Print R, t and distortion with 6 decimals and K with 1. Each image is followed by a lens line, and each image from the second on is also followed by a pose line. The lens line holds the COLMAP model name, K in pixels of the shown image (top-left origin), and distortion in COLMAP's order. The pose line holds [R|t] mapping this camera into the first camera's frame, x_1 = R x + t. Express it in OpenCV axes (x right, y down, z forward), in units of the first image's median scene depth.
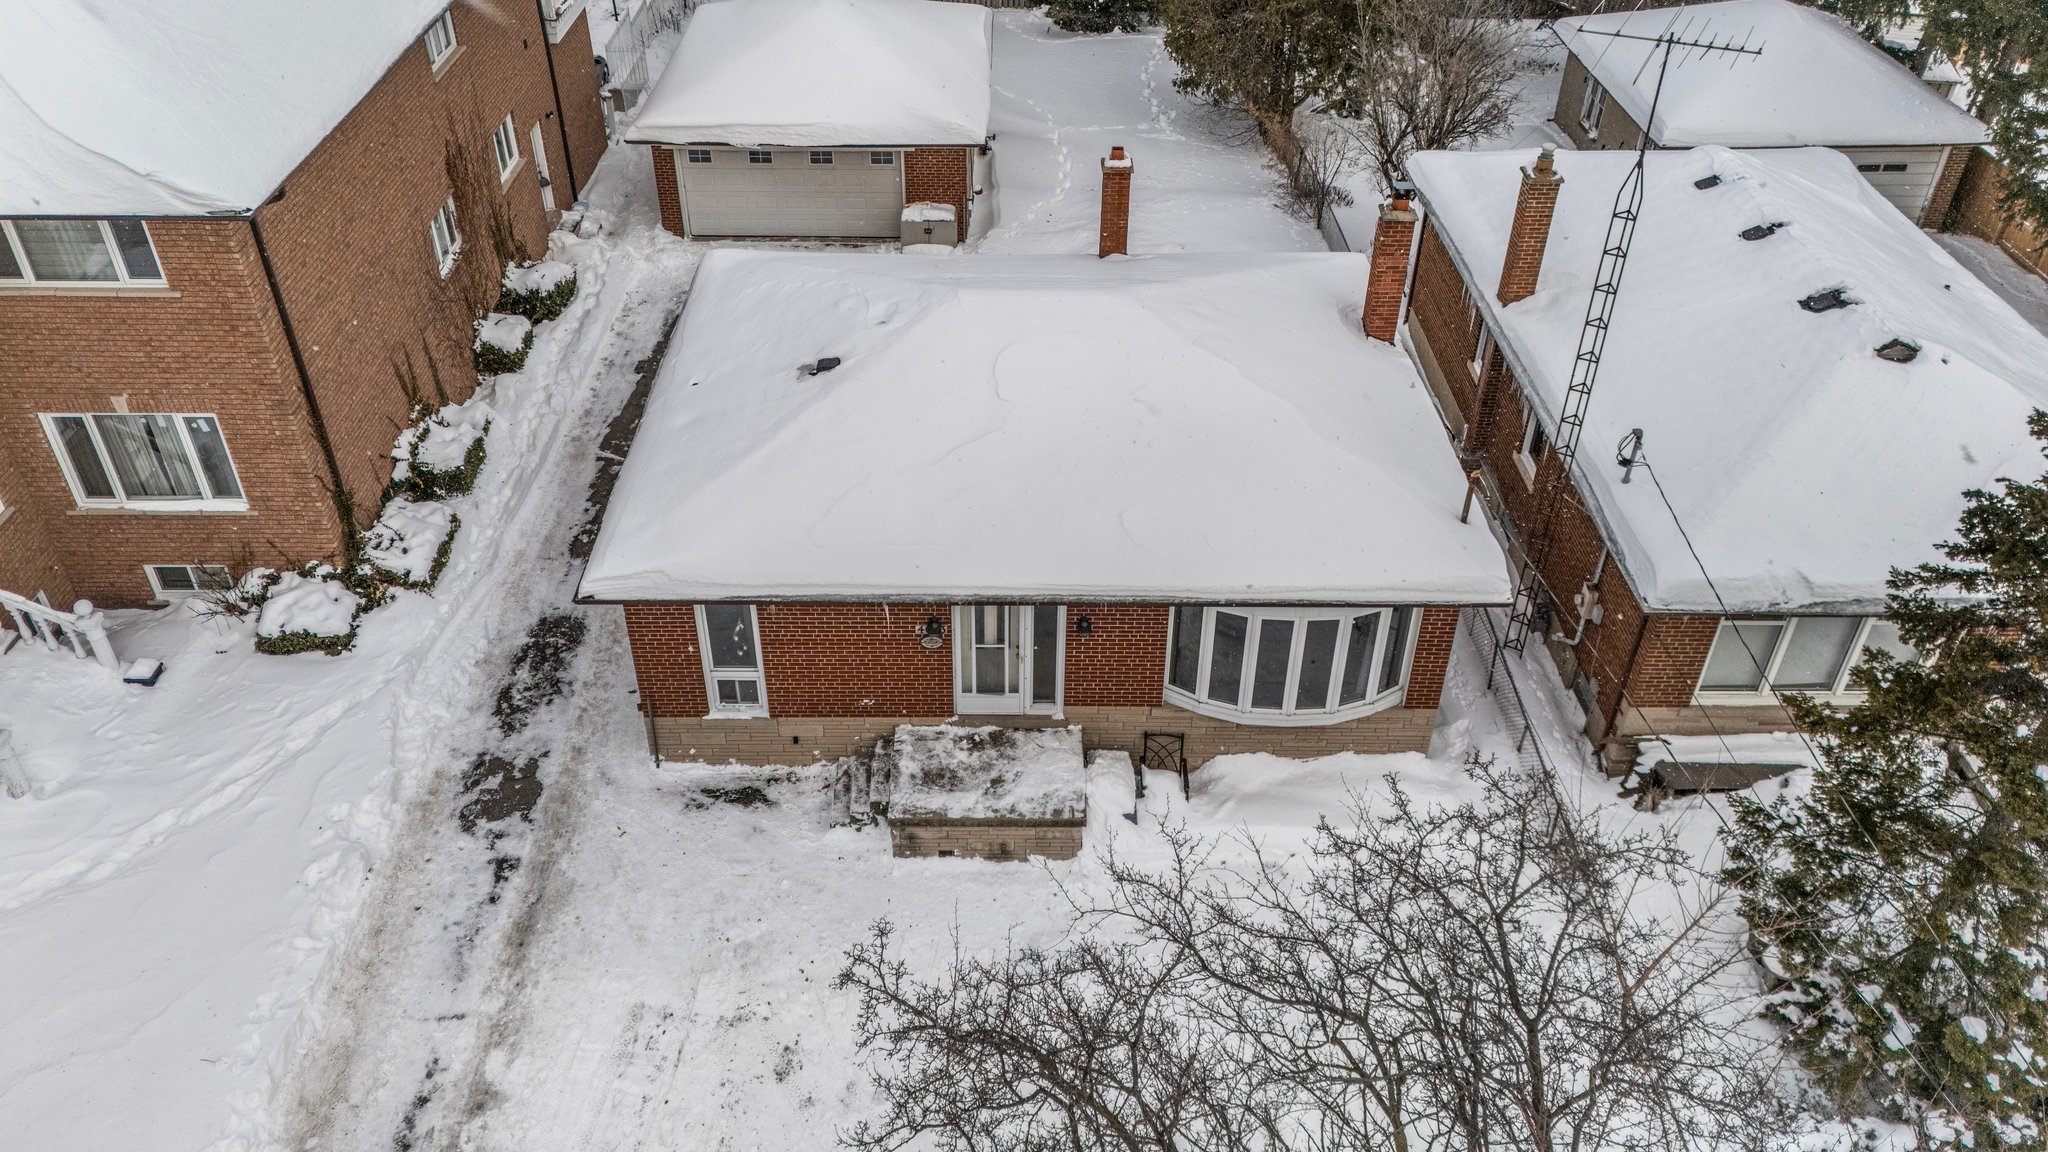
lens RADIAL K [[1390.2, 0, 1031.0], [0, 1390.2, 622.1], [0, 0, 1]] dist [0.045054, -0.001405]
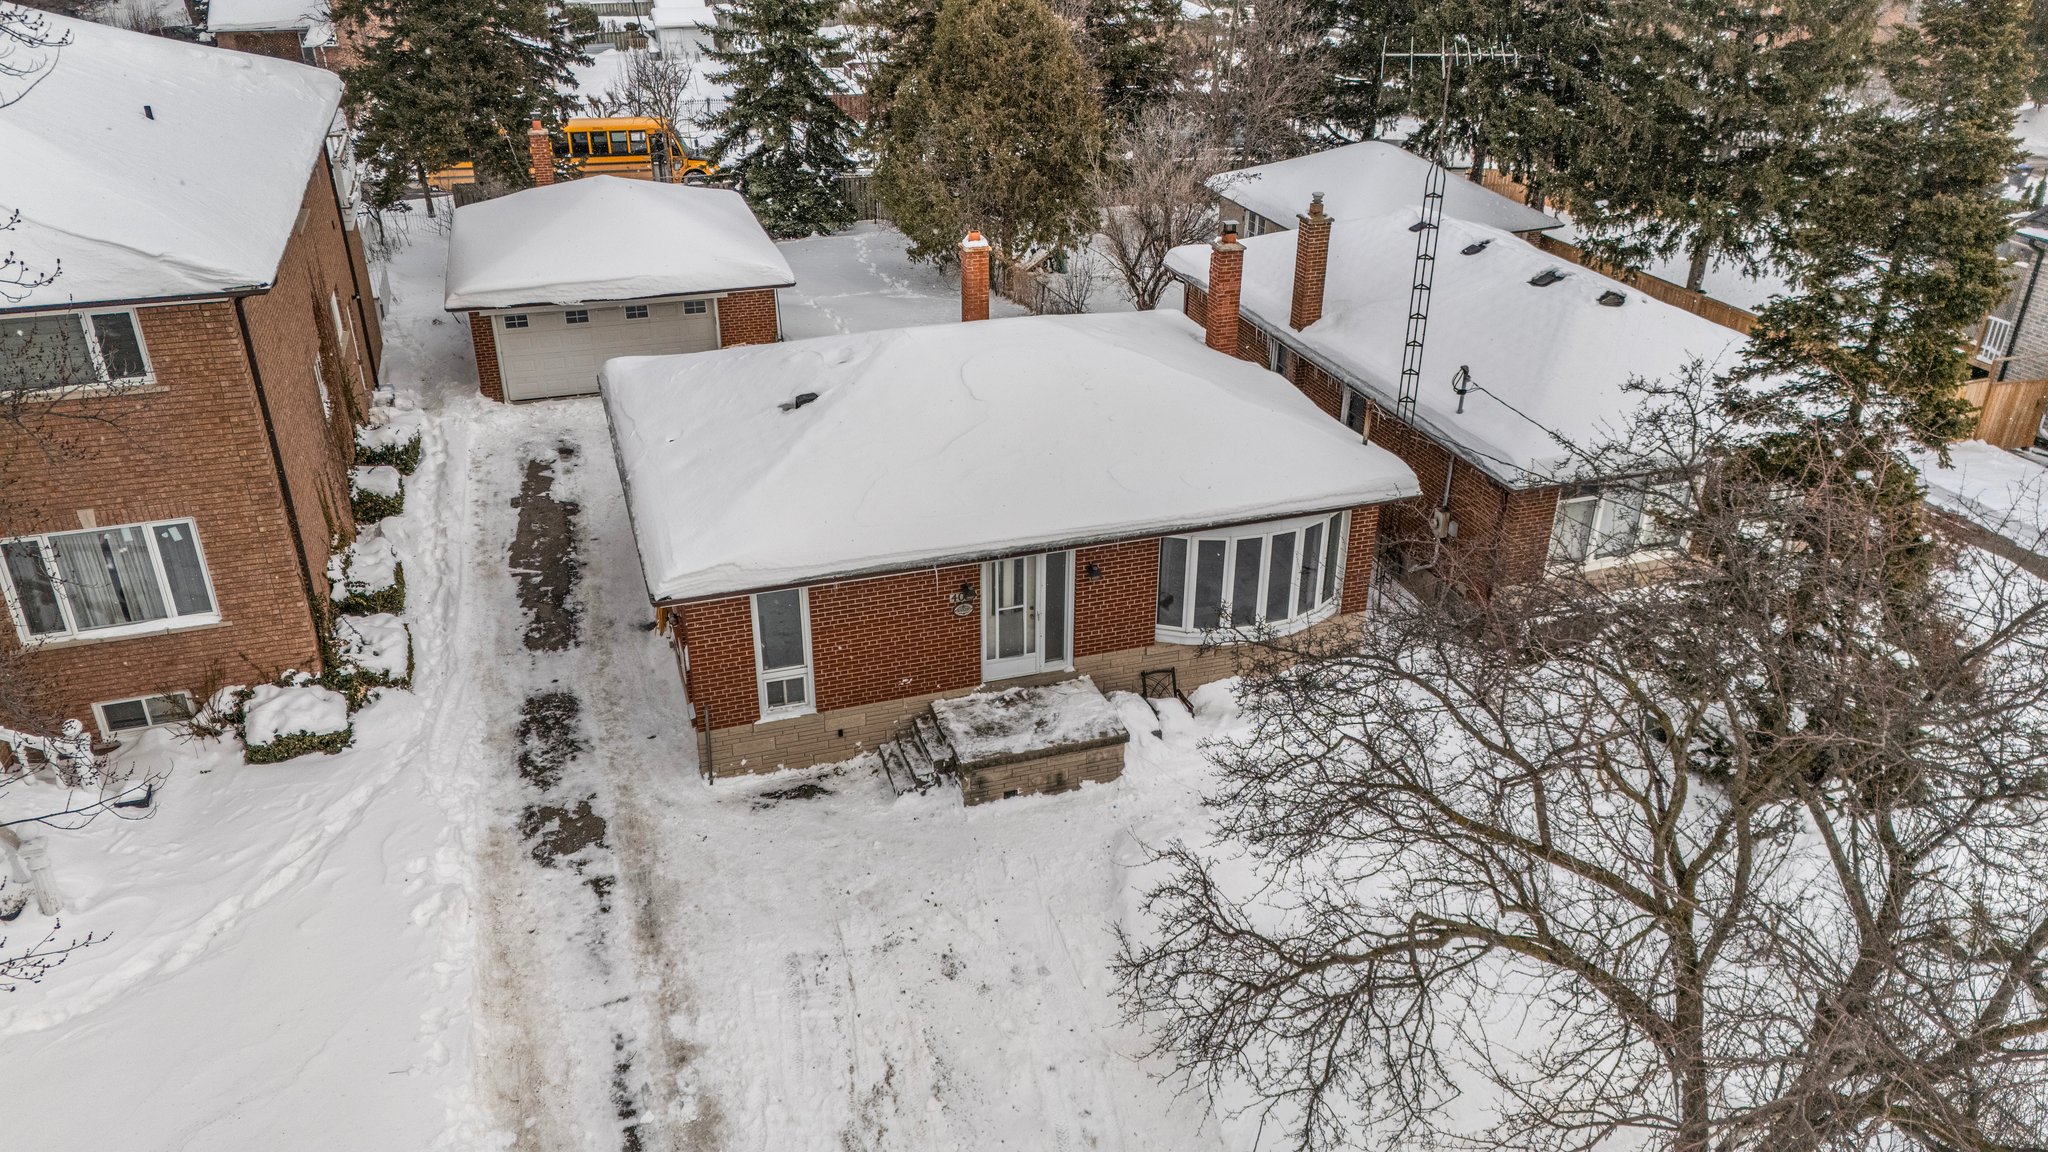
lens RADIAL K [[1376.5, 0, 1023.7], [0, 1376.5, 699.9], [0, 0, 1]] dist [0.042348, -0.003769]
pose [[0.950227, -0.162527, 0.265807, -0.314834], [0.196826, 0.974496, -0.107777, 0.203511], [-0.241511, 0.154731, 0.957983, -0.061551]]
